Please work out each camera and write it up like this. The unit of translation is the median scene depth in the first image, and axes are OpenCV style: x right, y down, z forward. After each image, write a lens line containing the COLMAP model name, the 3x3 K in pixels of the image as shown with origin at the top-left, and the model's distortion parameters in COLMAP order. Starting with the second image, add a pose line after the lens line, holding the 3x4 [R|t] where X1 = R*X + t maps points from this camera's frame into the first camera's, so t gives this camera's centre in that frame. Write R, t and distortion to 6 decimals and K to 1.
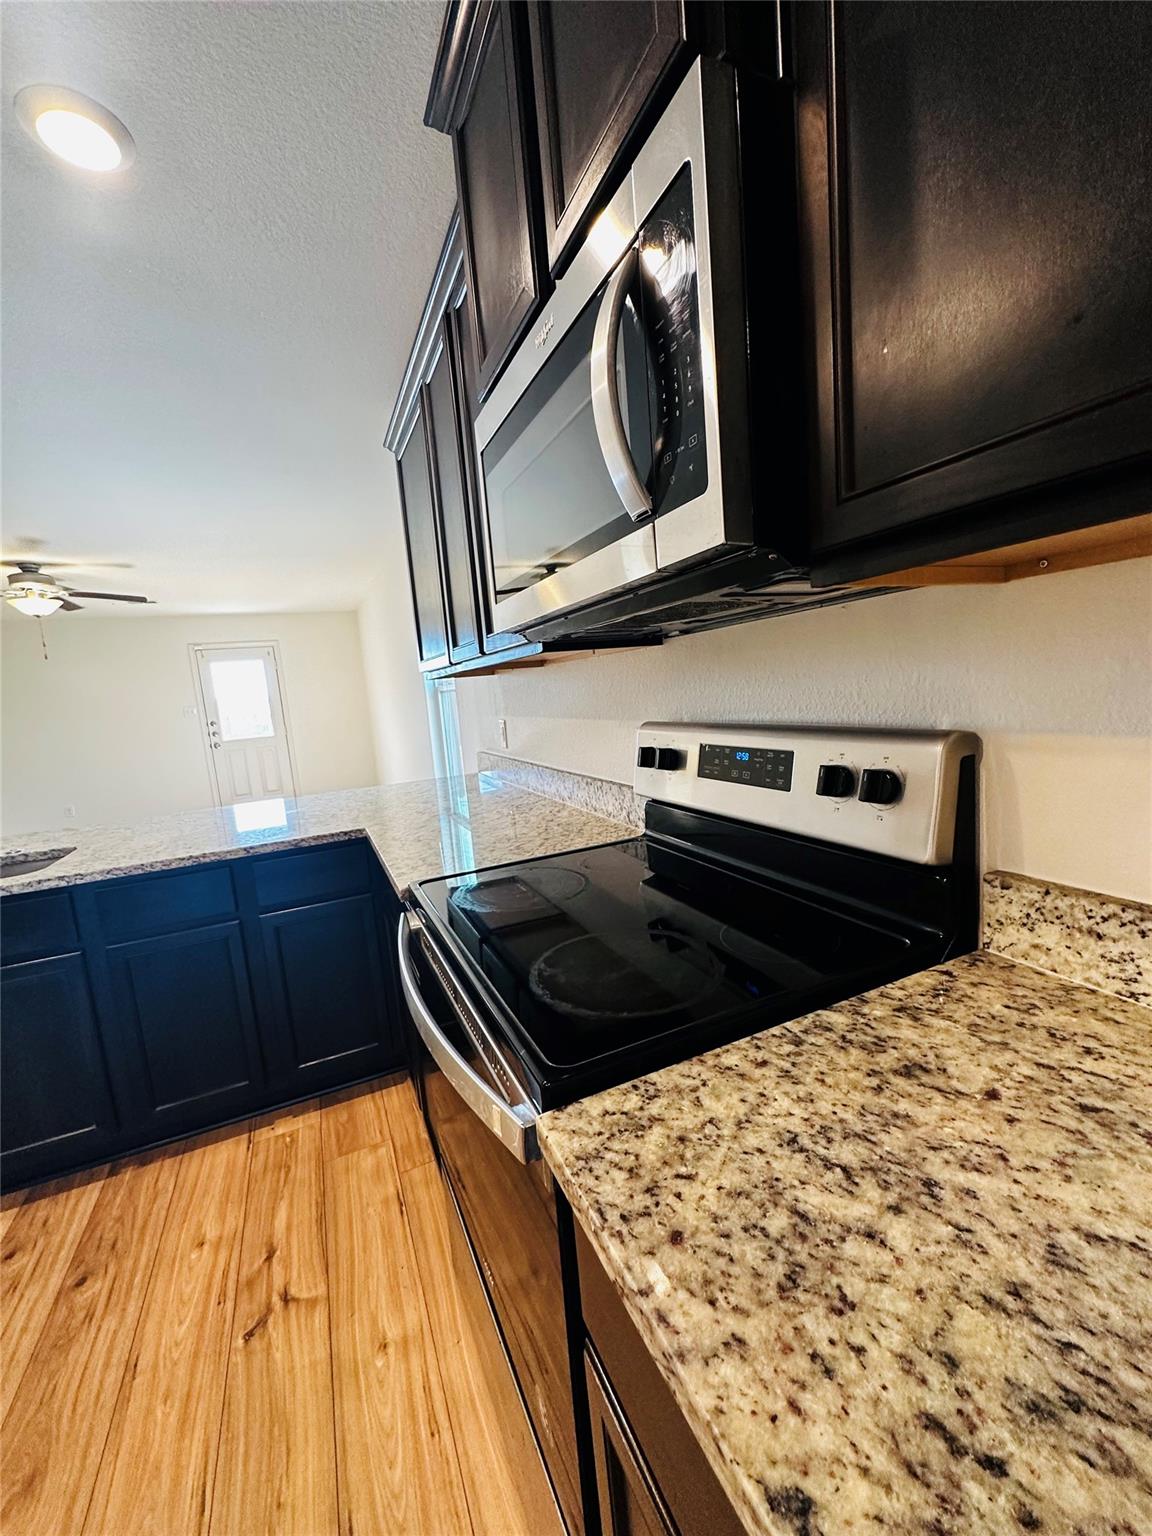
lens RADIAL K [[616.0, 0, 576.0], [0, 616.0, 768.0], [0, 0, 1]] dist [-0.001536, 0.000217]
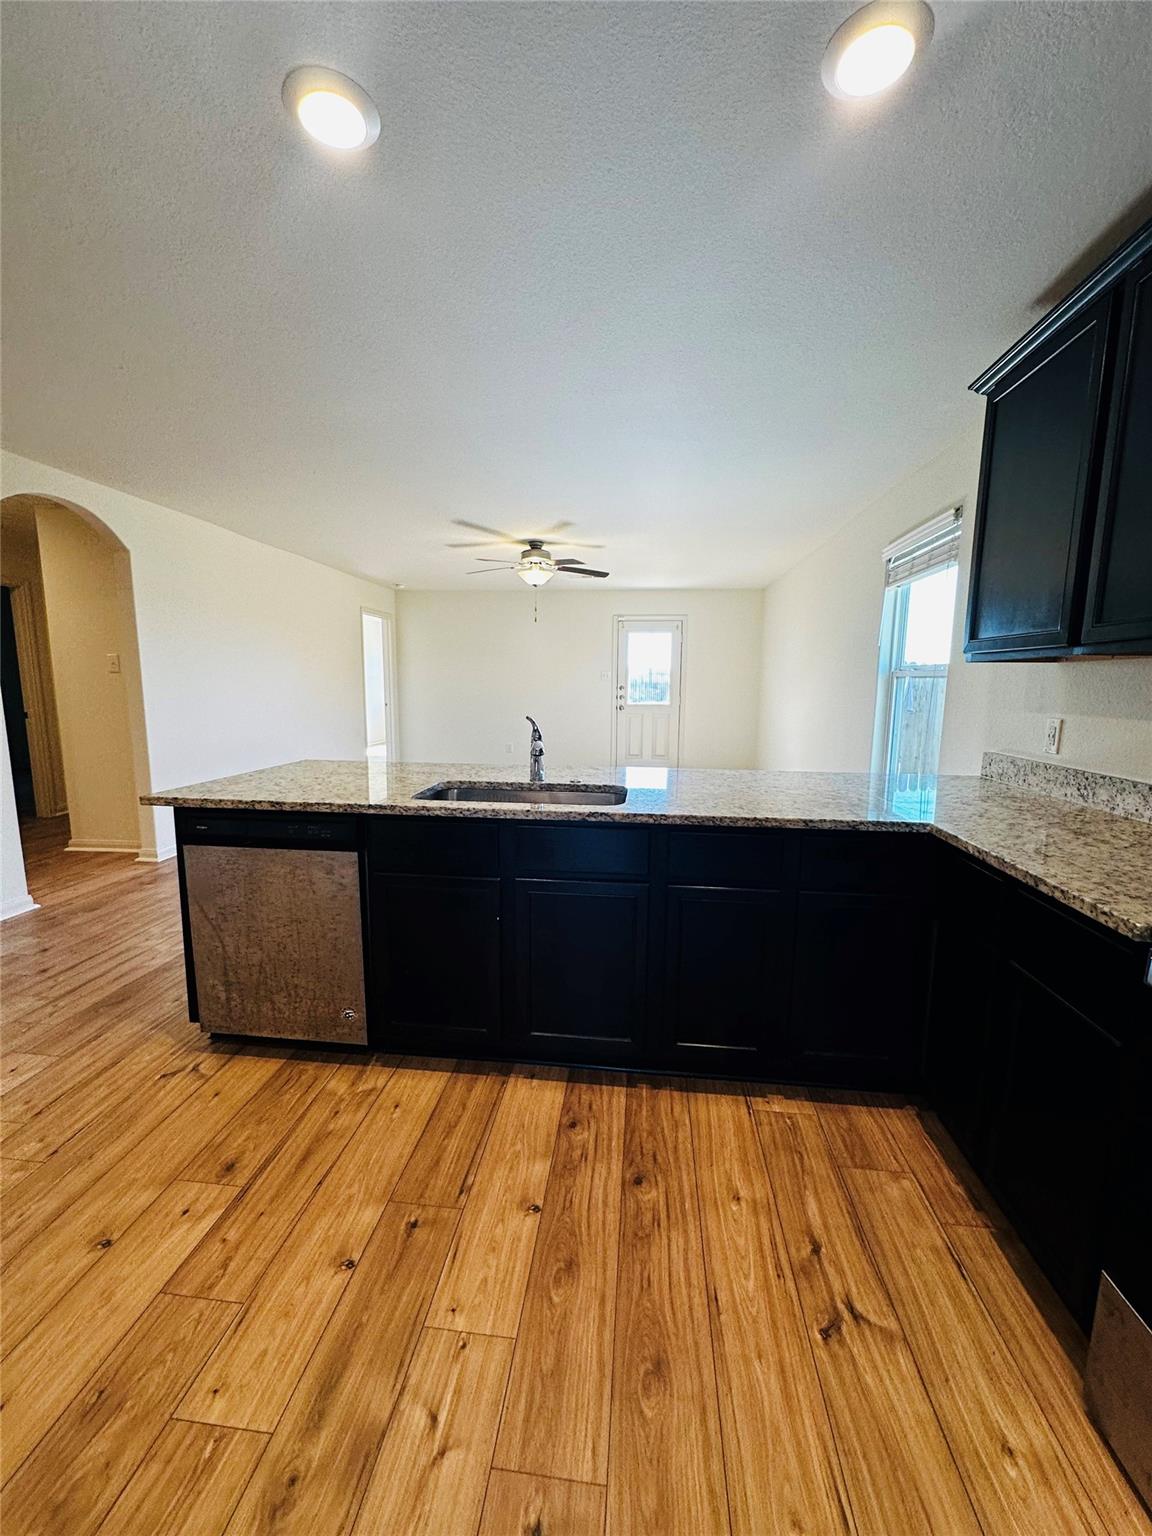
lens RADIAL K [[616.0, 0, 576.0], [0, 616.0, 768.0], [0, 0, 1]] dist [-0.001536, 0.000217]
pose [[0.858851, 0.159313, -0.486820, -0.383974], [-0.145730, 0.987124, 0.065942, 0.037300], [0.491057, 0.014310, 0.871010, -0.022047]]
